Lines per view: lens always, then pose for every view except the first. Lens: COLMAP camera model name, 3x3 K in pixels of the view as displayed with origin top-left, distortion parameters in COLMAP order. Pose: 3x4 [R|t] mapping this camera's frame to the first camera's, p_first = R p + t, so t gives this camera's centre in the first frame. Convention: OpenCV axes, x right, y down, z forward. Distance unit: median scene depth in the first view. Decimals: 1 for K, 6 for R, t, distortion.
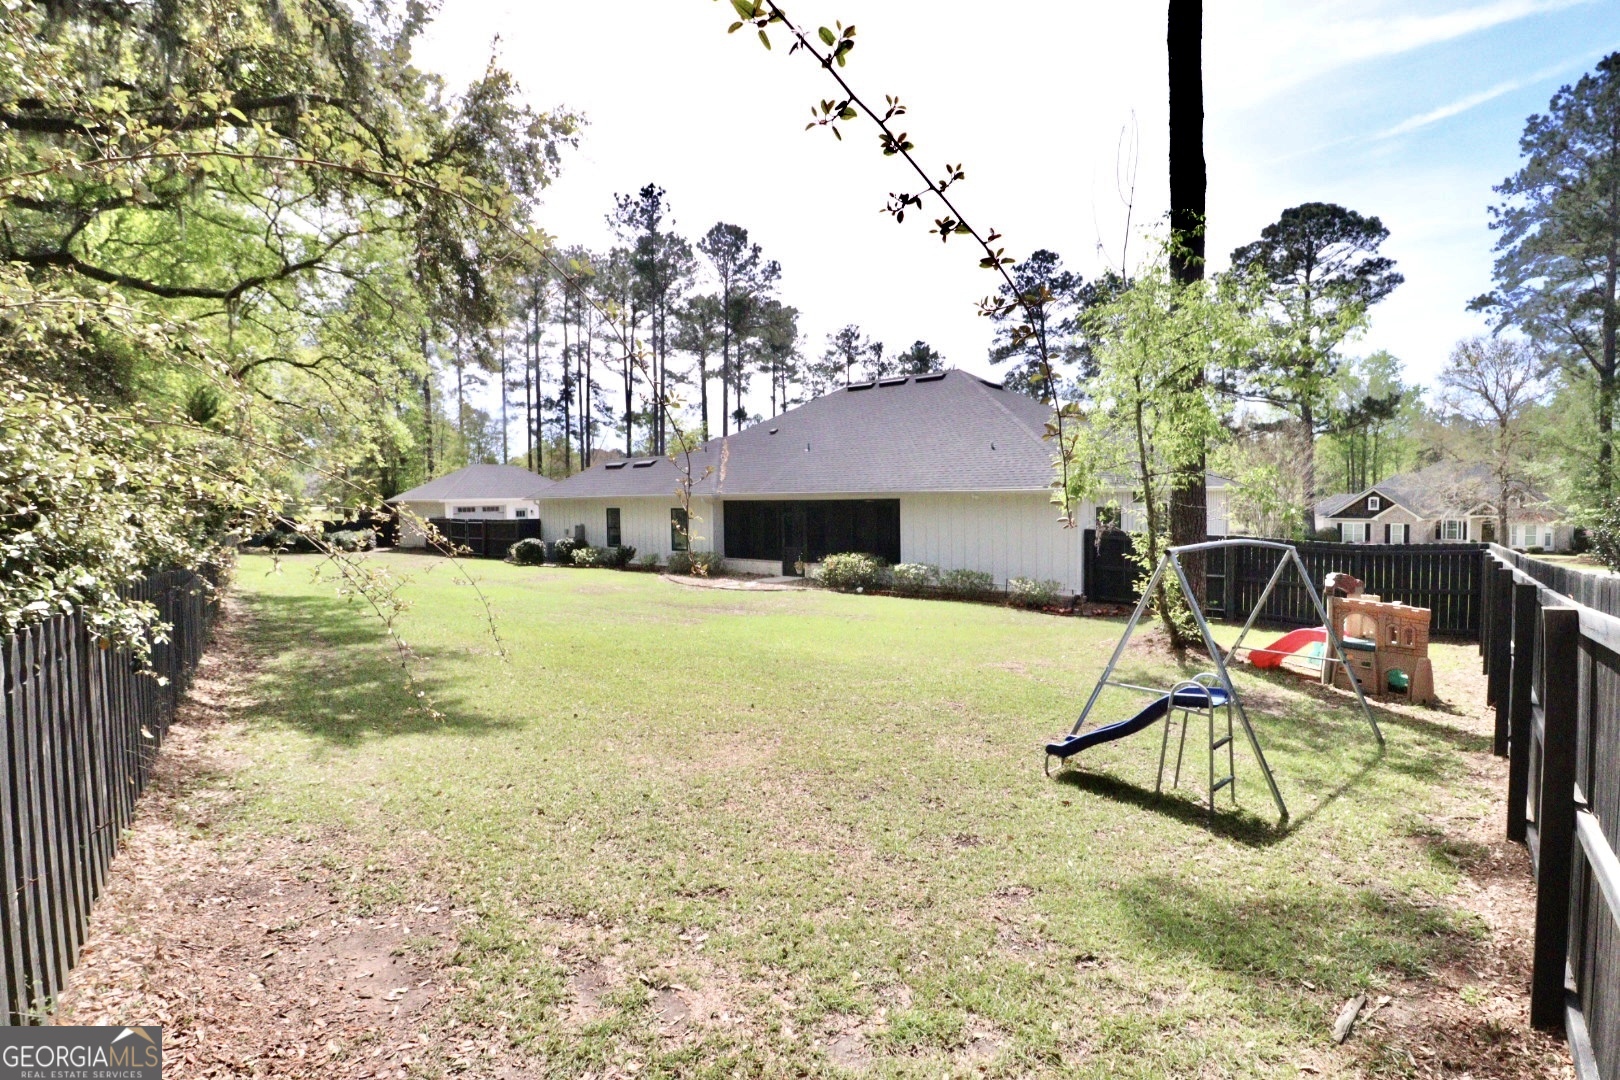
lens RADIAL K [[760.7, 0, 810.6], [0, 760.7, 526.5], [0, 0, 1]] dist [-0.021242, -0.000855]
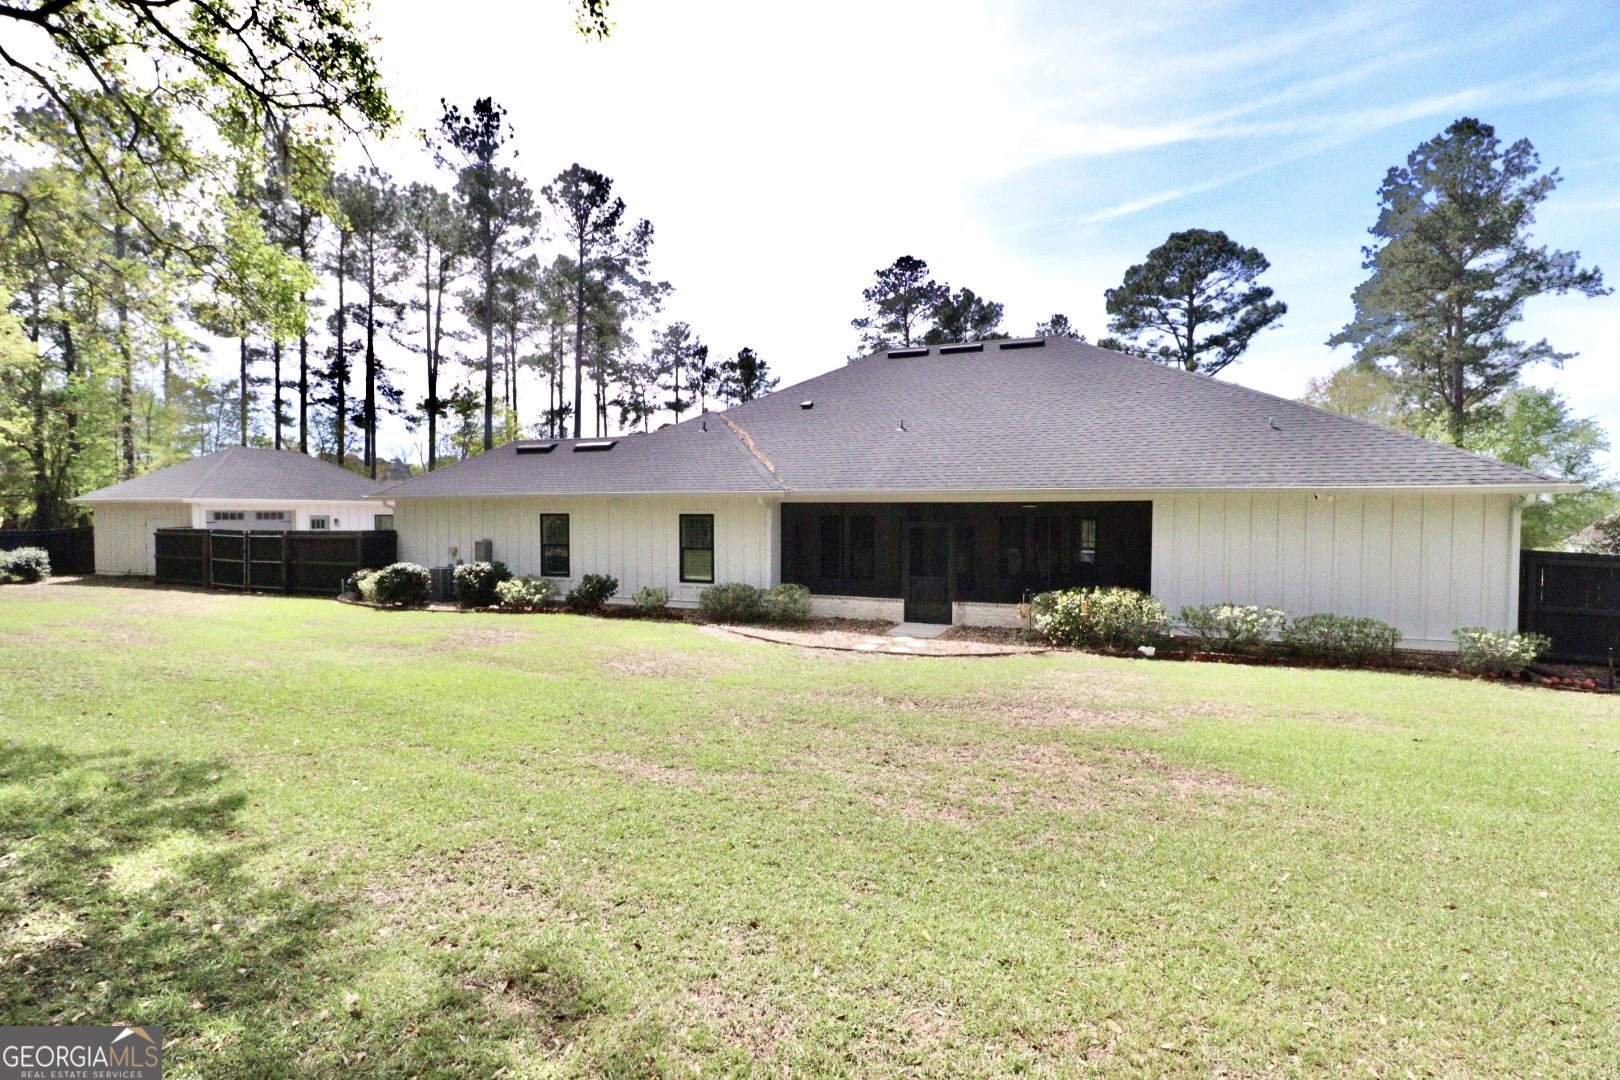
lens RADIAL K [[752.5, 0, 804.4], [0, 752.5, 537.6], [0, 0, 1]] dist [-0.003424, -0.011141]
pose [[0.953007, 0.008112, 0.302840, -0.132082], [-0.004670, 0.999916, -0.012086, 0.000957], [-0.302912, 0.010104, 0.952965, 0.184246]]
